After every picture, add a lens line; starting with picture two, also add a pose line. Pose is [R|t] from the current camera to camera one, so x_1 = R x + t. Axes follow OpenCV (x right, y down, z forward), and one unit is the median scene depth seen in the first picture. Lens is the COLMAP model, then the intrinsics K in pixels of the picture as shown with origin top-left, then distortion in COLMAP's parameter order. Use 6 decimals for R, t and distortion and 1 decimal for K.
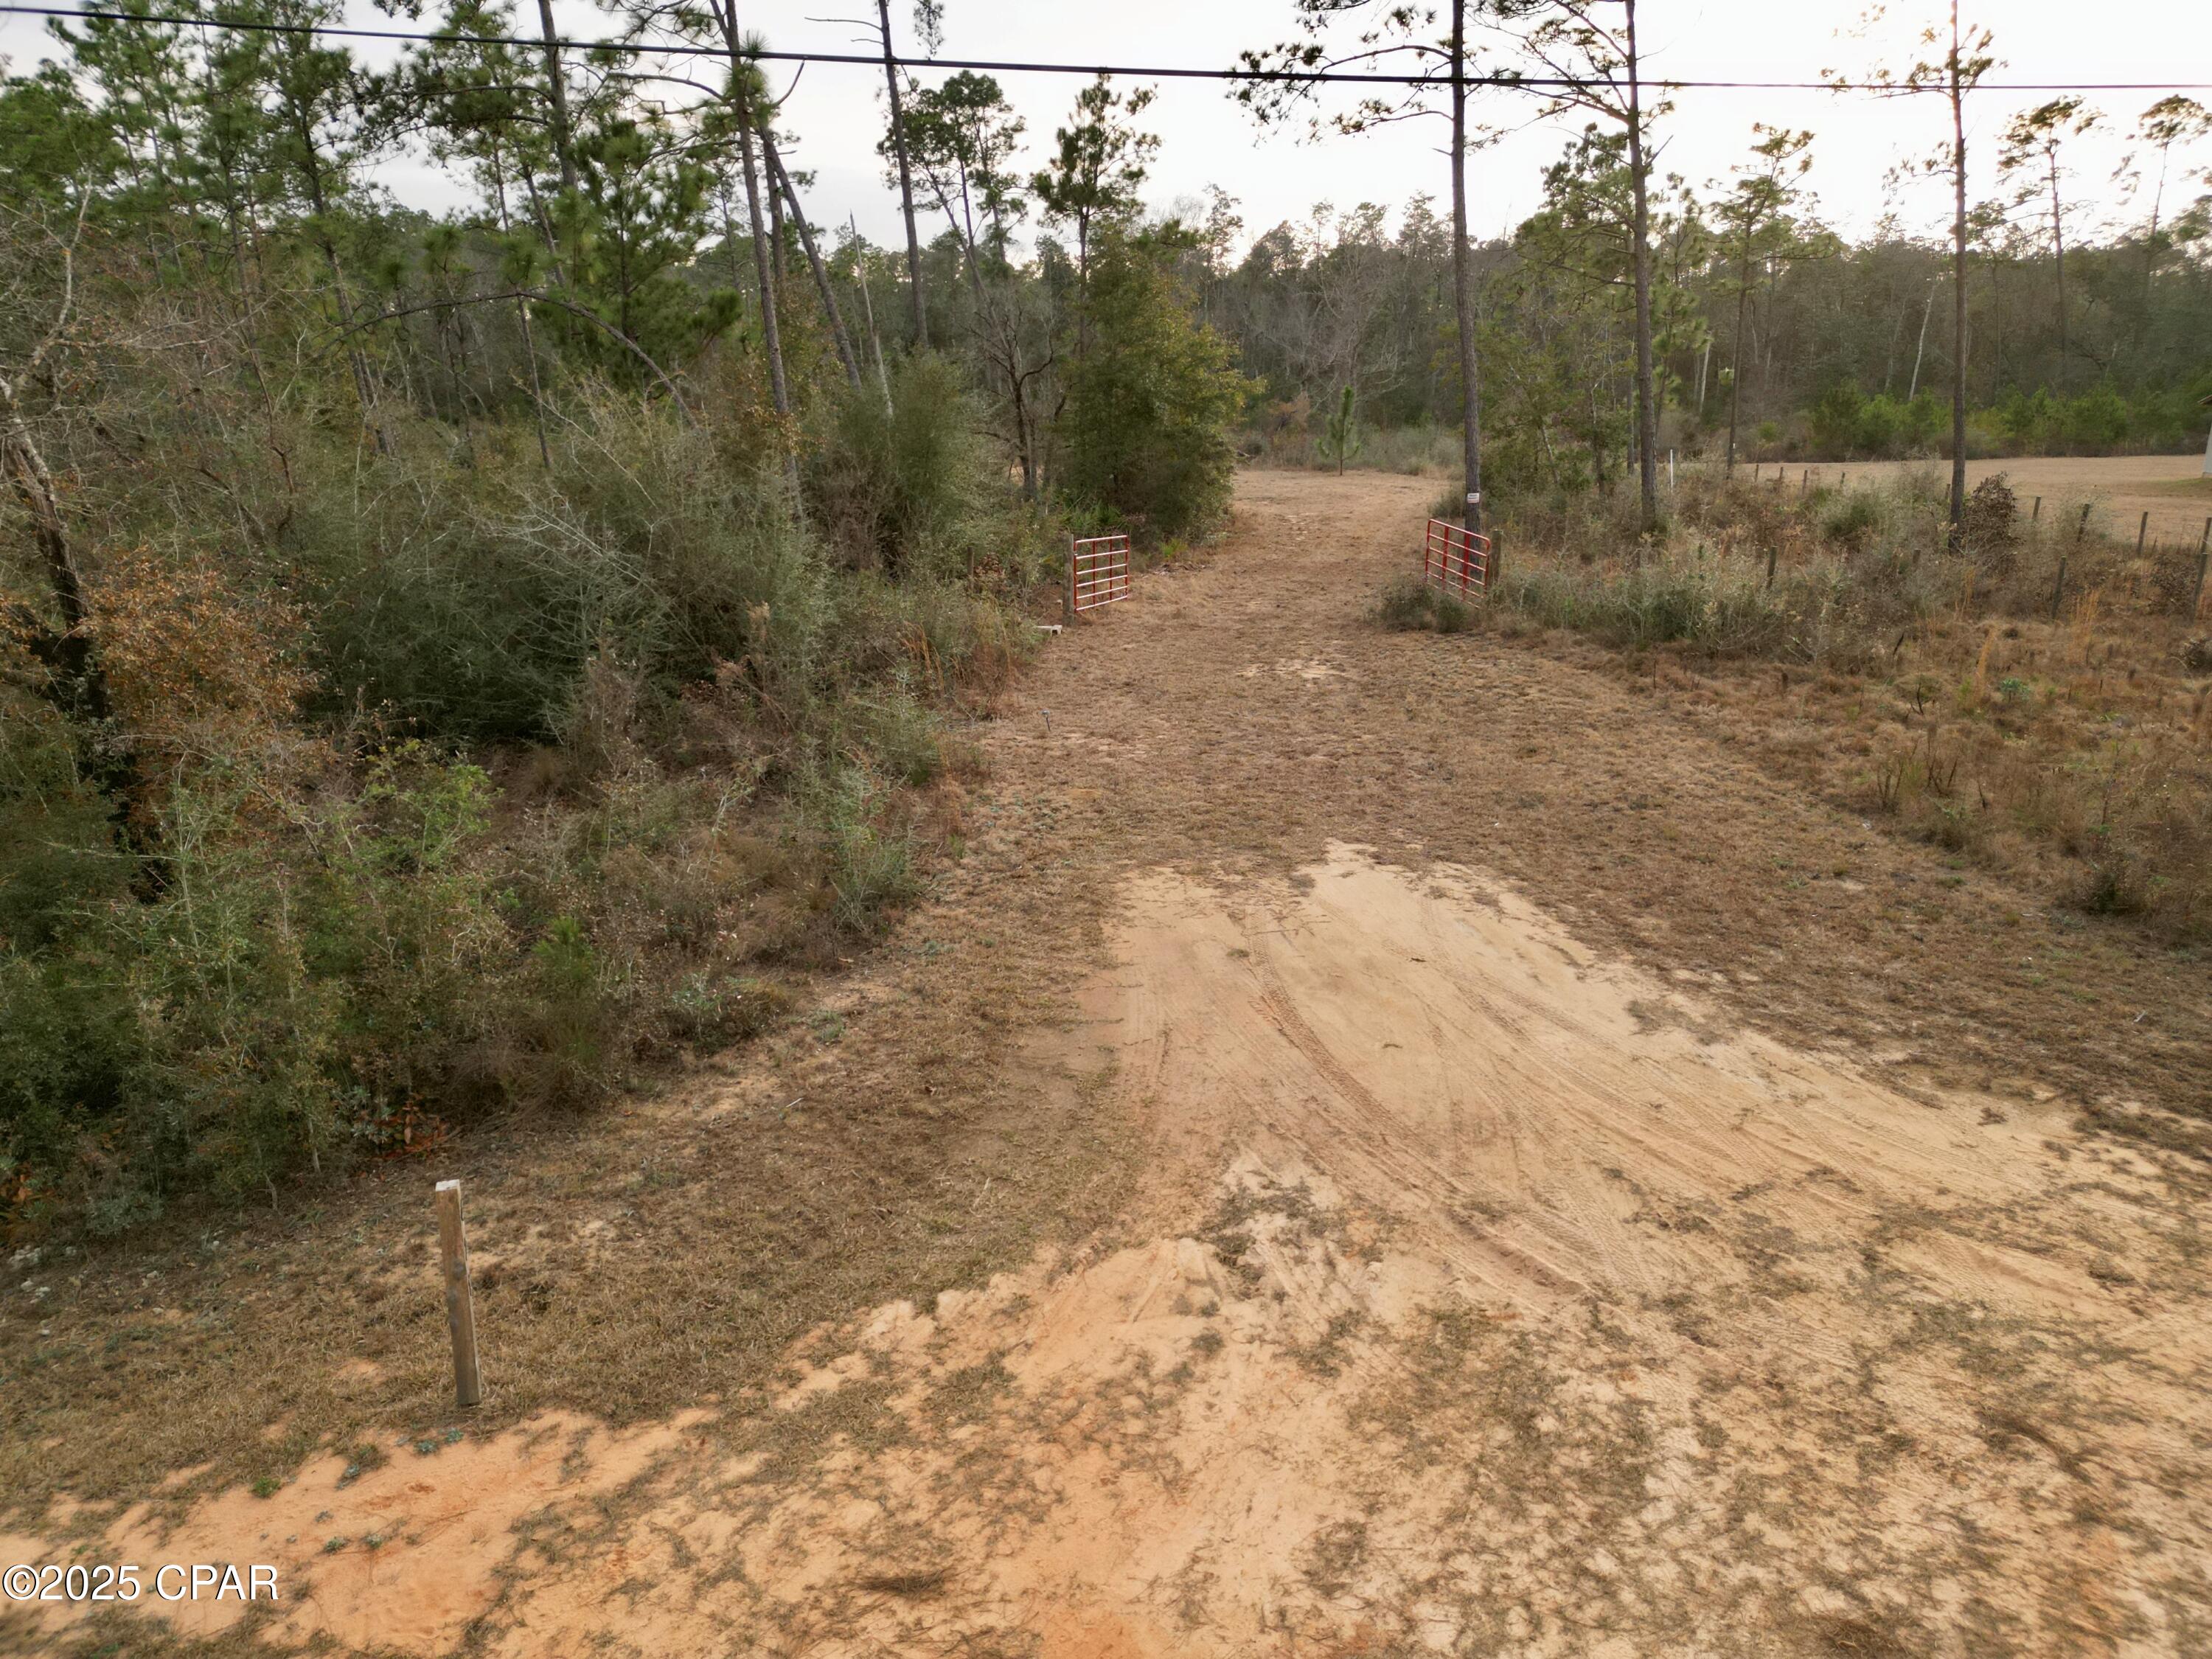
lens RADIAL K [[1560.7, 0, 1111.4], [0, 1560.7, 839.1], [0, 0, 1]] dist [0.042777, -0.020670]
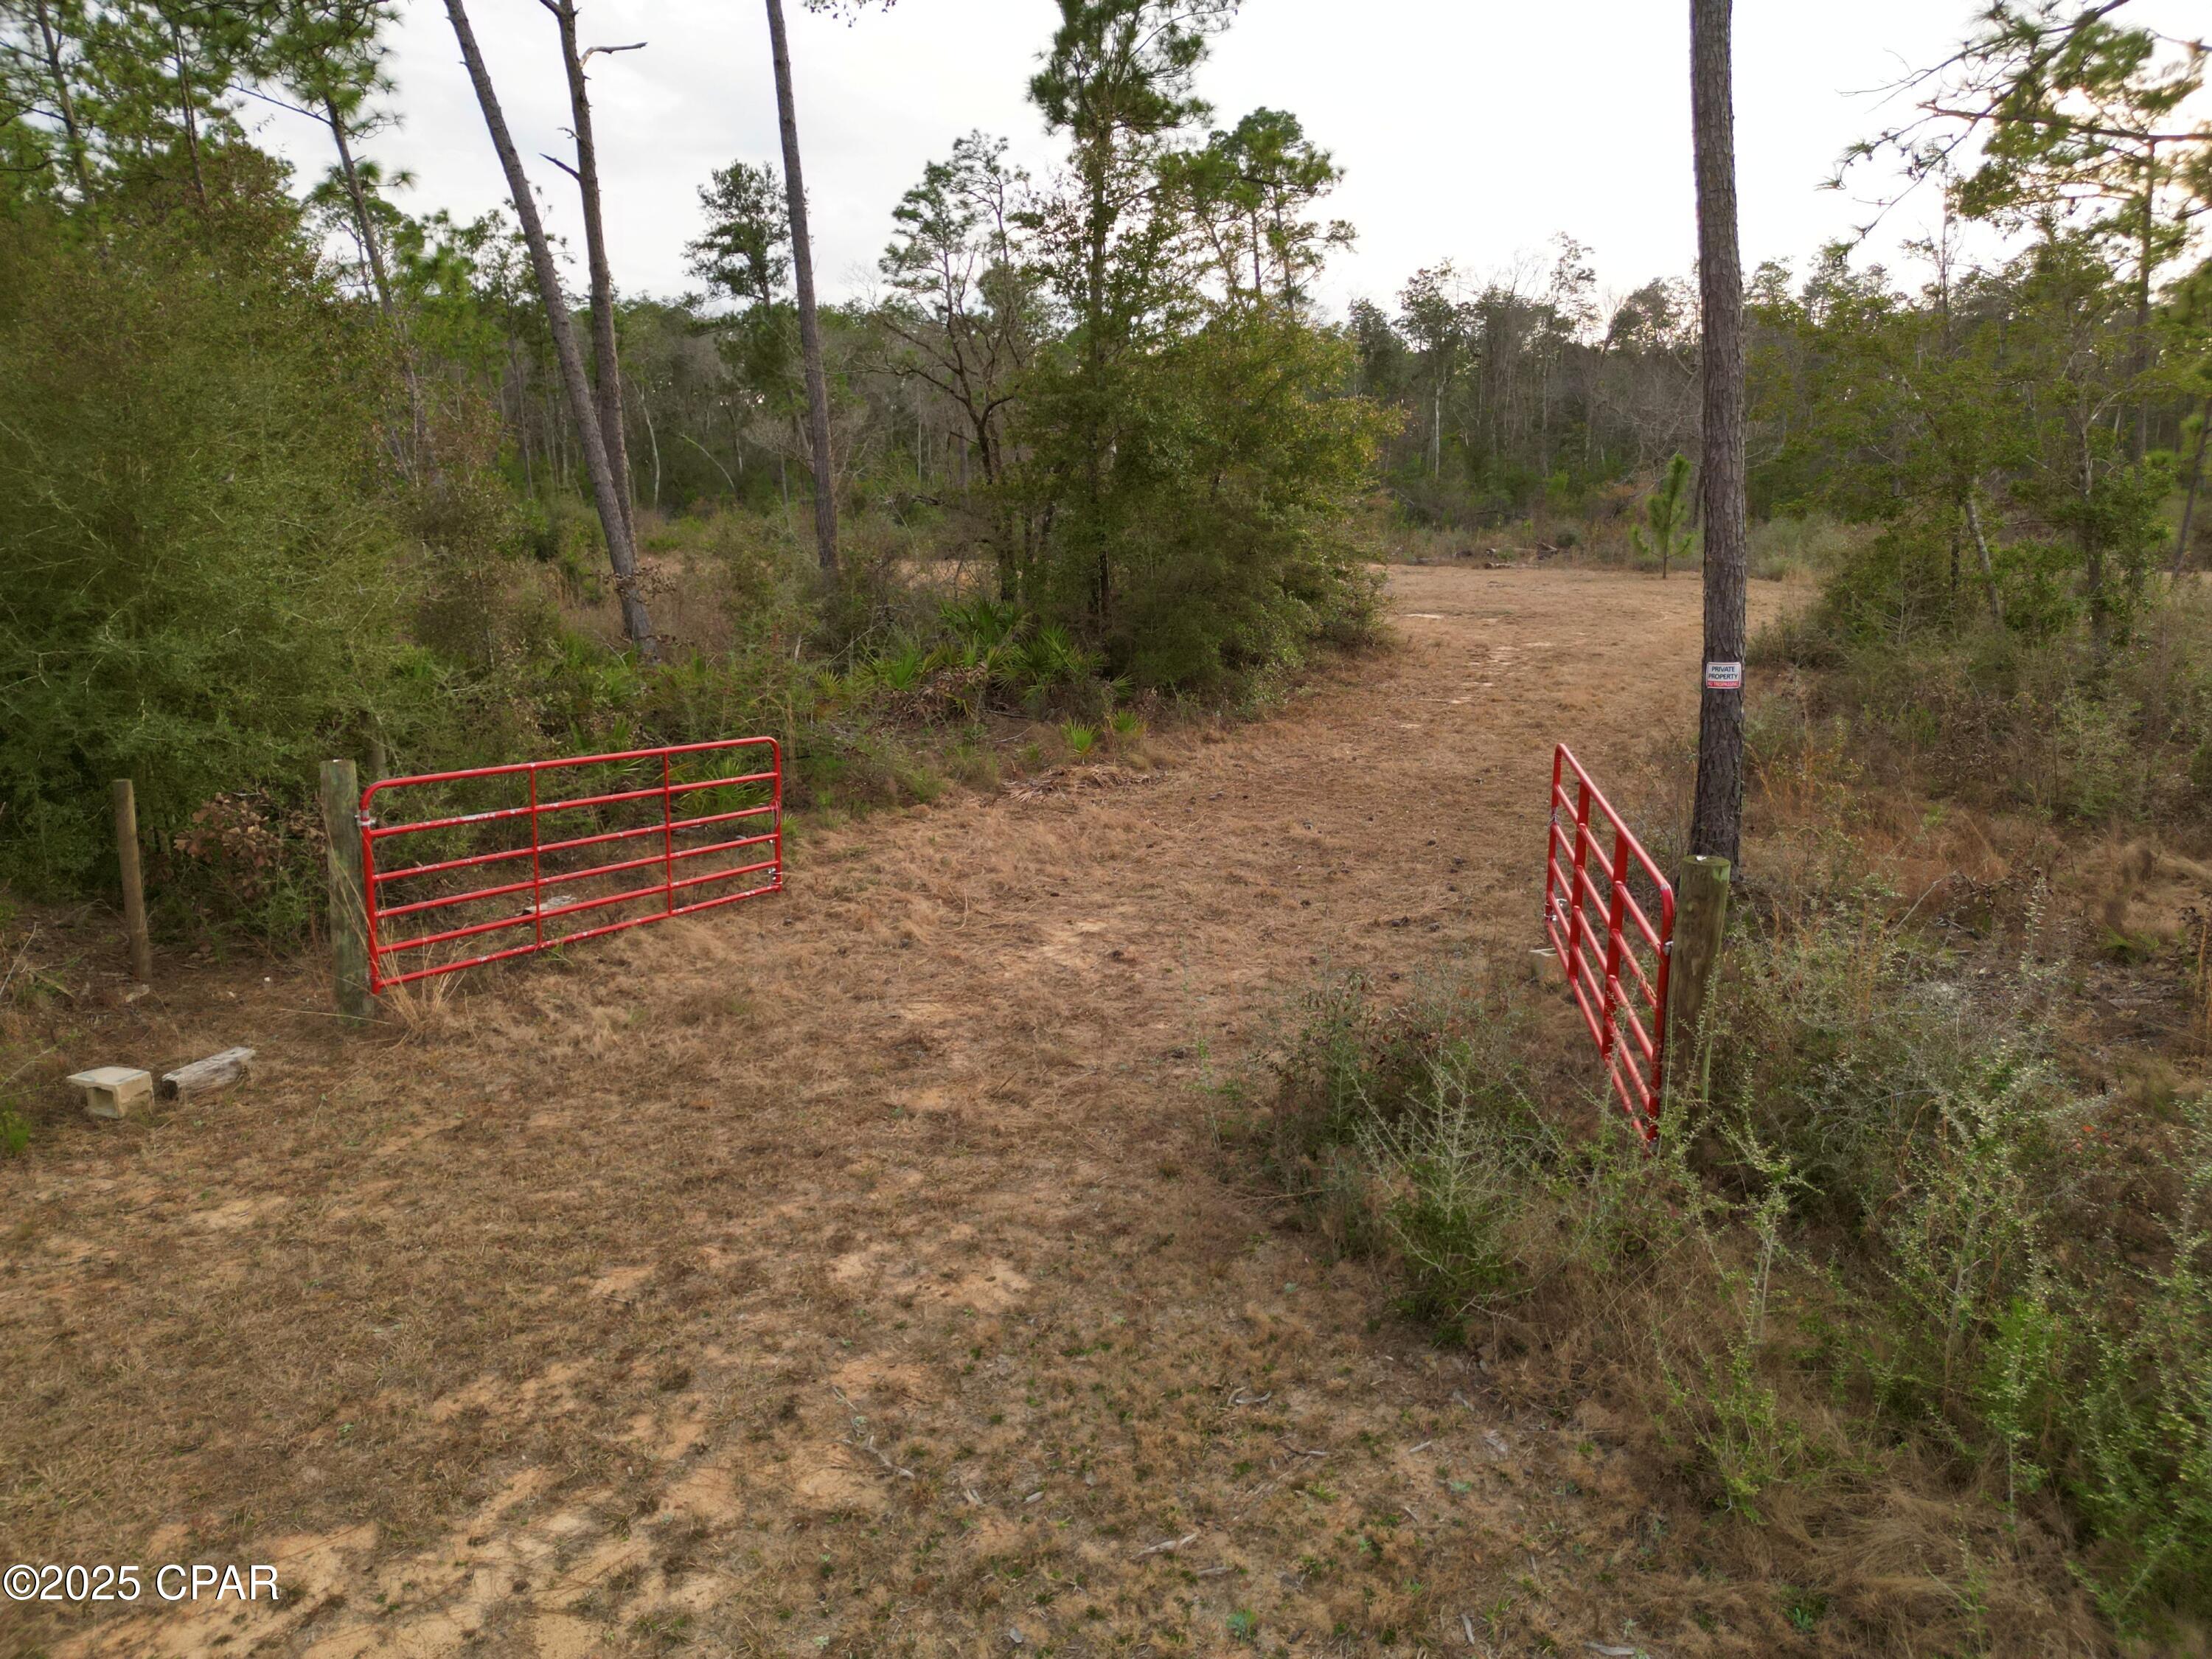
lens RADIAL K [[1560.7, 0, 1090.7], [0, 1560.7, 840.1], [0, 0, 1]] dist [0.042777, -0.020670]
pose [[0.969480, 0.062435, -0.237087, 0.131808], [-0.075132, 0.996163, -0.044892, -0.113665], [0.233375, 0.061334, 0.970451, 0.461250]]
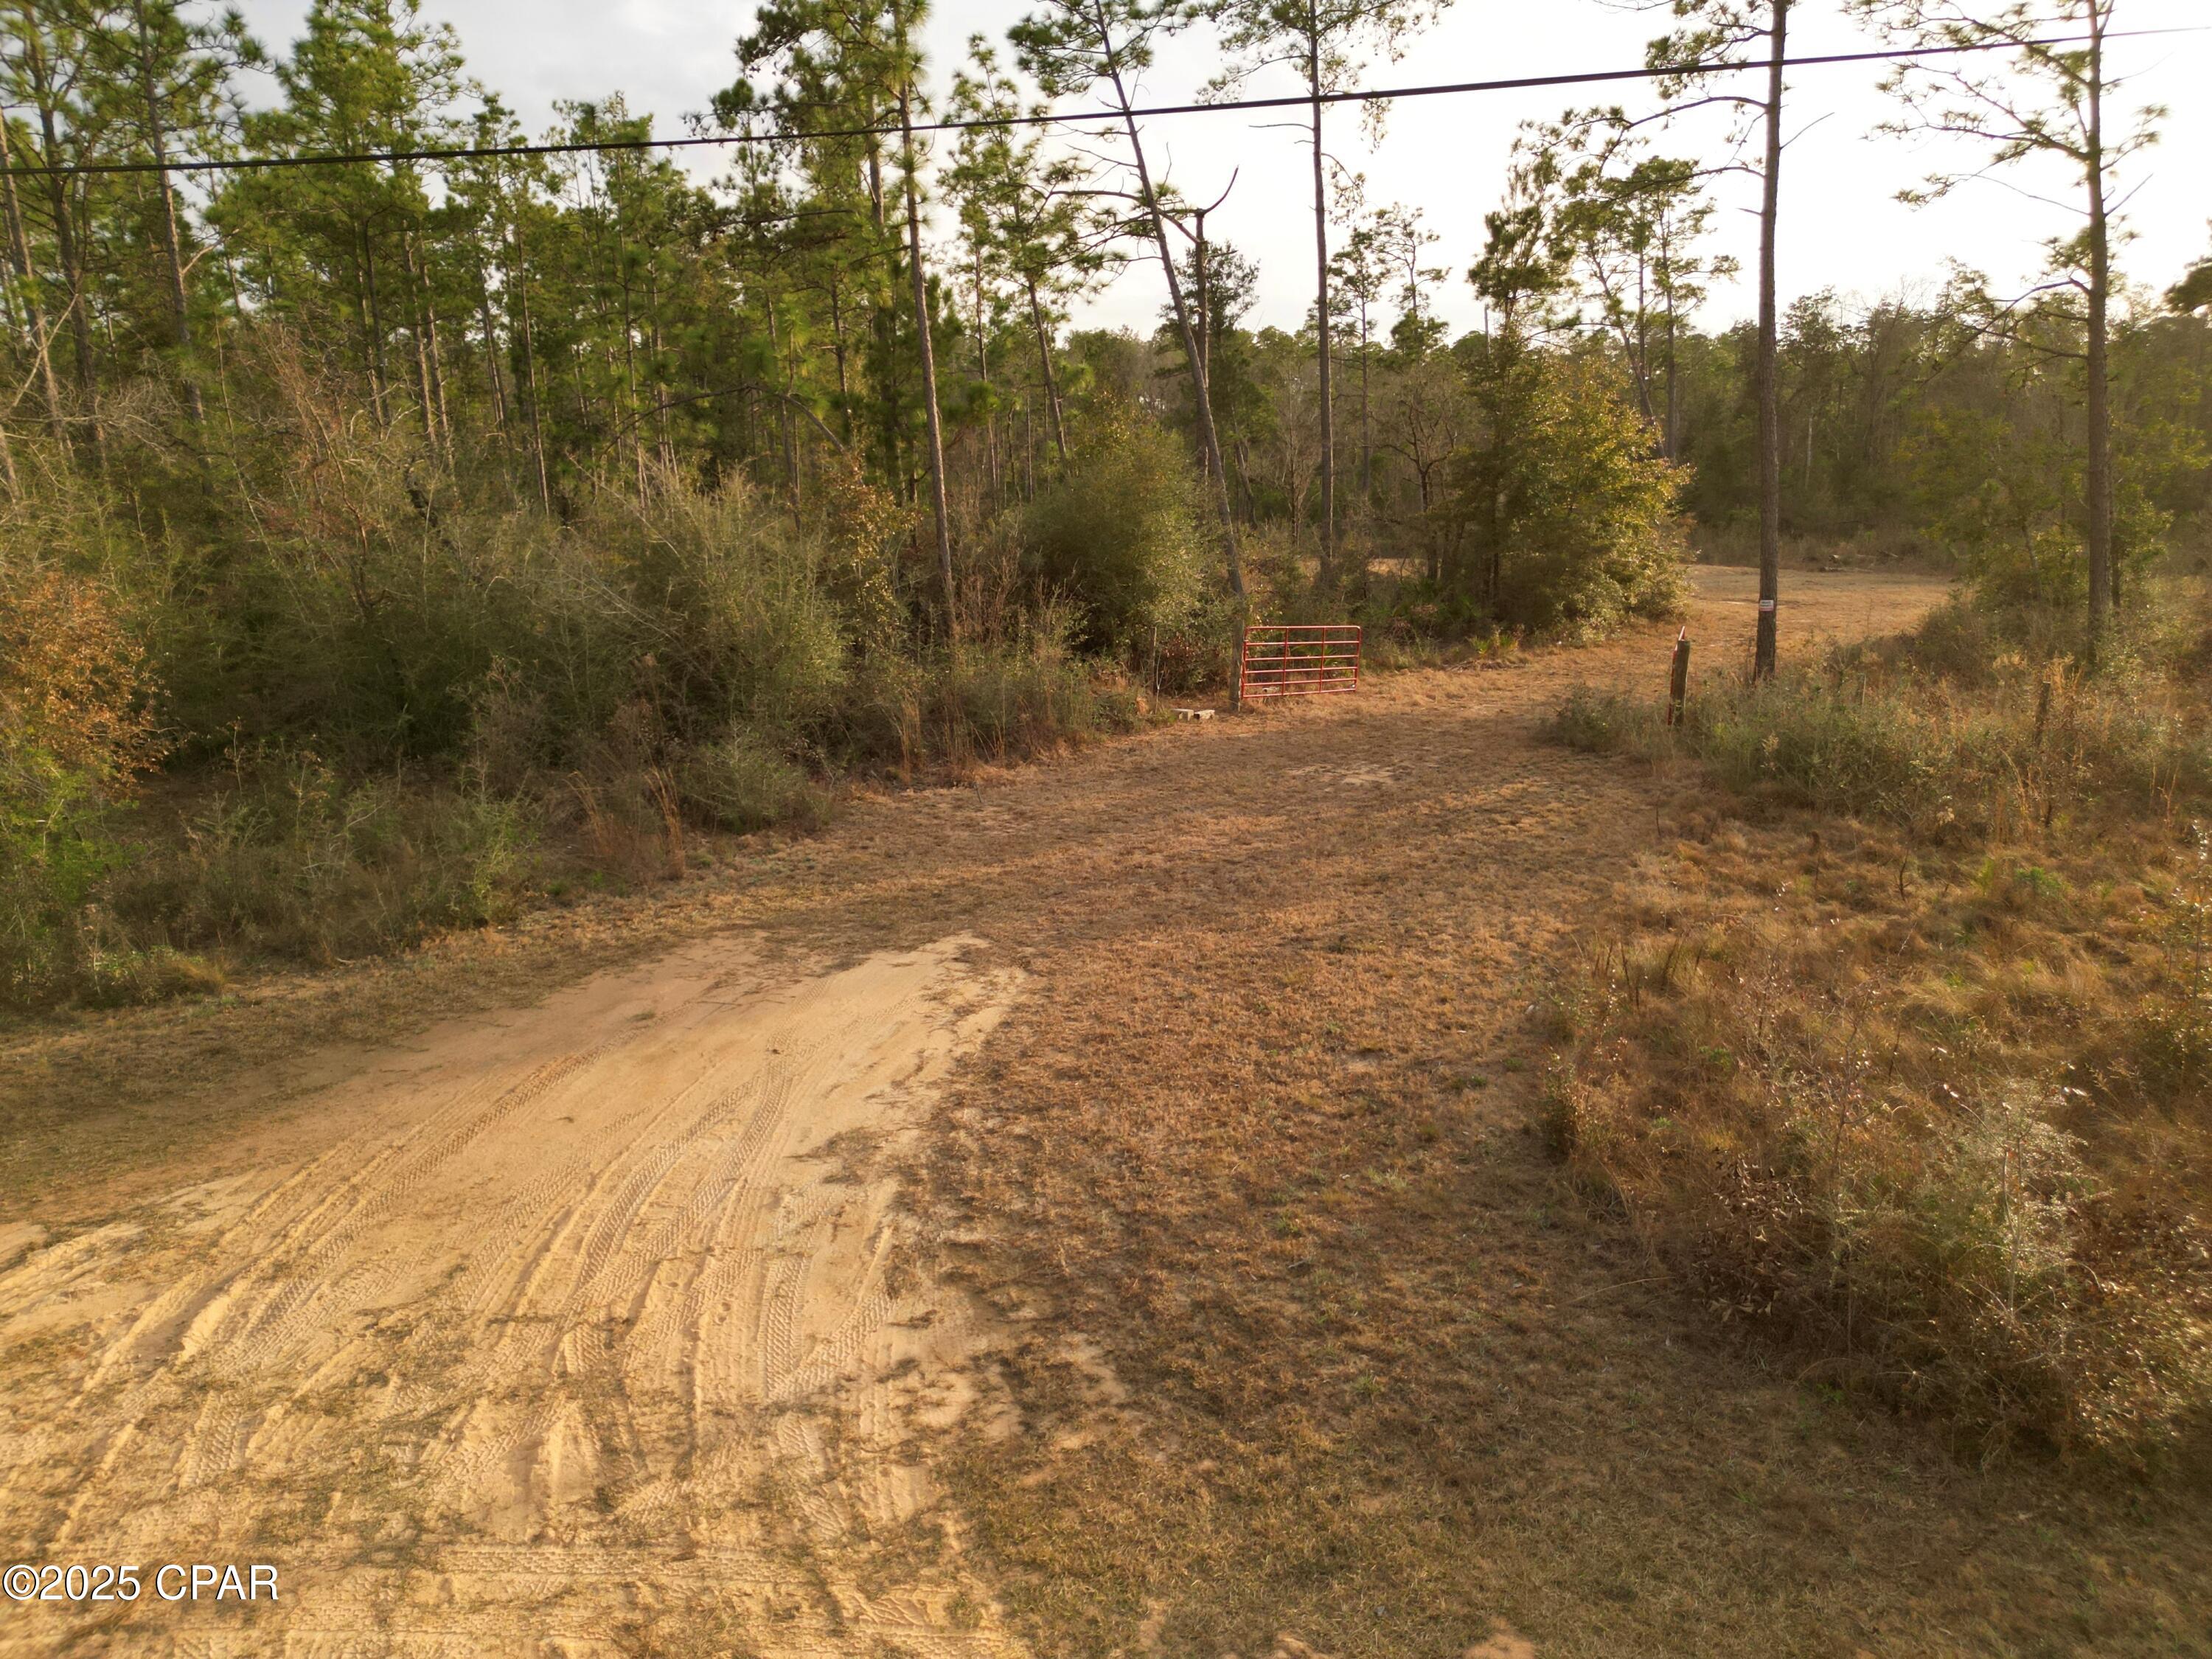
lens RADIAL K [[1560.7, 0, 1095.1], [0, 1560.7, 825.0], [0, 0, 1]] dist [0.042777, -0.020670]
pose [[0.889142, 0.112639, -0.443553, 0.219730], [-0.140217, 0.989674, -0.029755, -0.016368], [0.435621, 0.088650, 0.895754, 0.060965]]
